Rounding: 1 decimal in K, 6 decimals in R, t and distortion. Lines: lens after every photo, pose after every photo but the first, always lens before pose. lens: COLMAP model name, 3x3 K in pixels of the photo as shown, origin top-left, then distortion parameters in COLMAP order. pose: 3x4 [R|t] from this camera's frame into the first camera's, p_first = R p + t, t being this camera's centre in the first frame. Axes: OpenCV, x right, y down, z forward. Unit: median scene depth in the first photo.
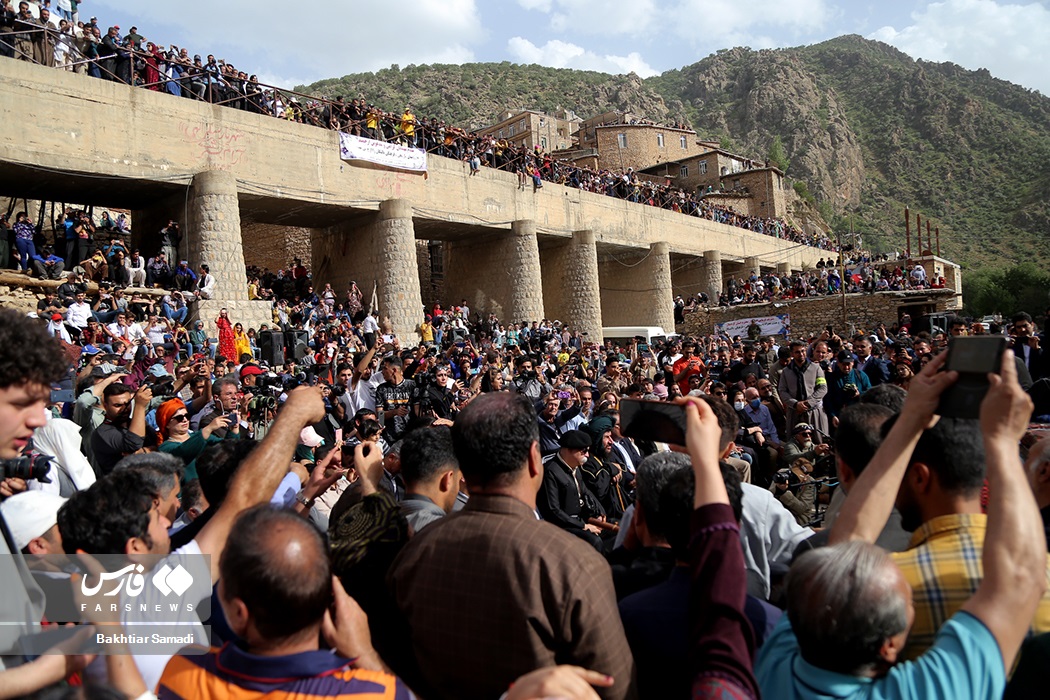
lens RADIAL K [[722.8, 0, 523.1], [0, 722.8, 349.2], [0, 0, 1]] dist [-0.120328, 0.064704]
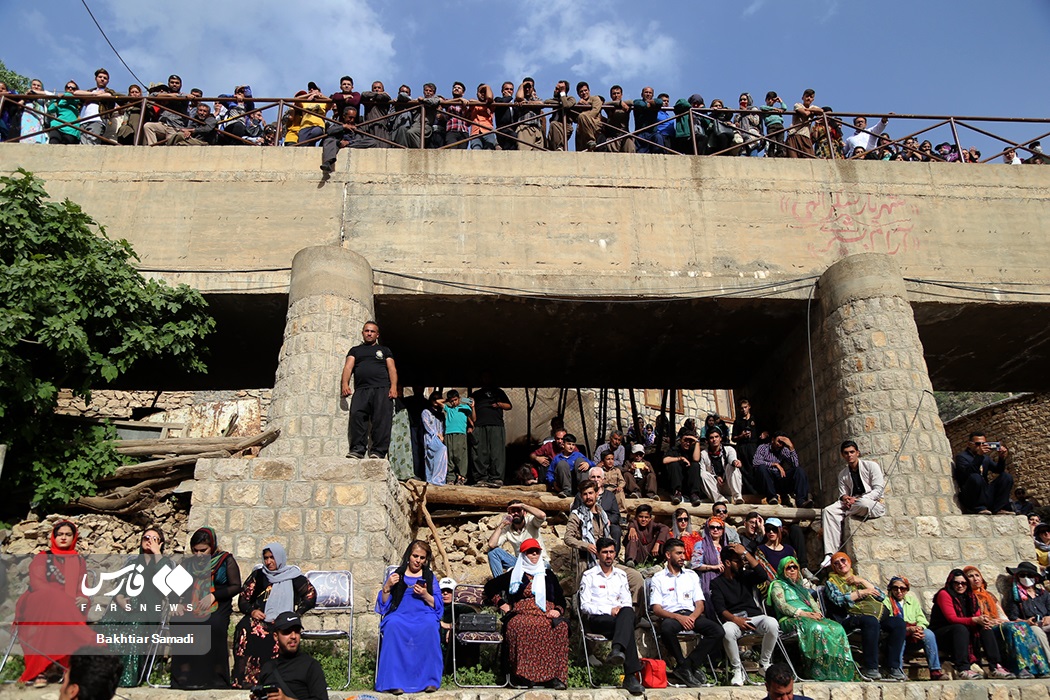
lens RADIAL K [[817.1, 0, 525.4], [0, 817.1, 349.7], [0, 0, 1]] dist [-0.027302, 0.012510]
pose [[0.670822, -0.222102, -0.707579, -0.202116], [-0.021907, 0.947751, -0.318259, -0.001781], [0.741294, 0.228996, 0.630907, 0.480093]]
